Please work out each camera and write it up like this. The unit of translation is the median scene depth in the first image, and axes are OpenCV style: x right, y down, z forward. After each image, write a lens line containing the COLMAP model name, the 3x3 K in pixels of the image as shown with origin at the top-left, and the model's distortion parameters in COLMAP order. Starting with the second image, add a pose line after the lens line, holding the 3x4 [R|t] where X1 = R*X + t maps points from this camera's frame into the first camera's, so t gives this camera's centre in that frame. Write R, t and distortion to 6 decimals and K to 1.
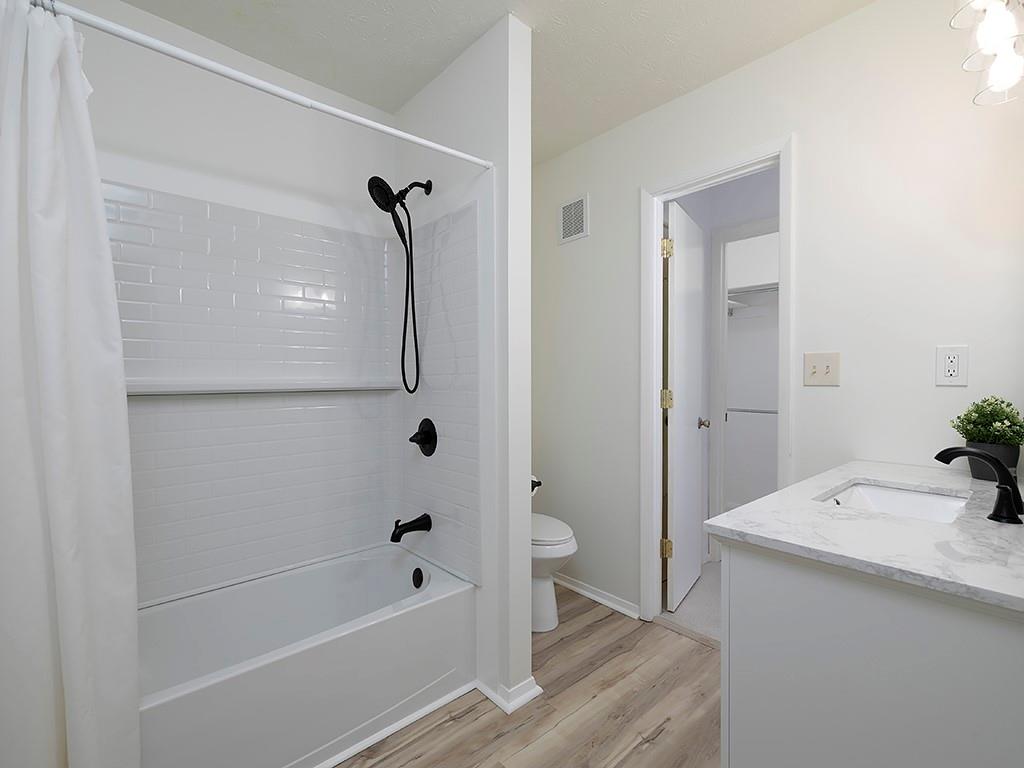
lens RADIAL K [[467.5, 0, 512.0], [0, 467.5, 384.0], [0, 0, 1]] dist [0.001371, 0.000329]
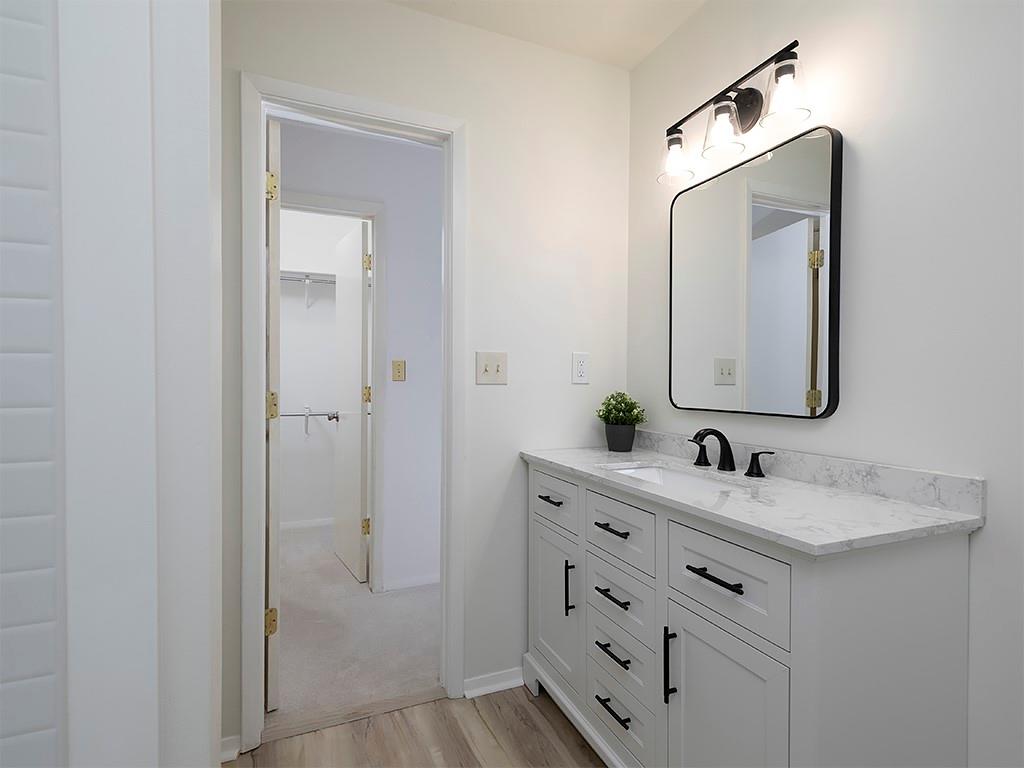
lens RADIAL K [[467.5, 0, 512.0], [0, 467.5, 384.0], [0, 0, 1]] dist [0.001371, 0.000329]
pose [[0.320374, -0.004186, 0.947282, -0.346800], [0.001447, 0.999991, 0.003929, -0.000730], [-0.947290, 0.000112, 0.320377, 0.756043]]
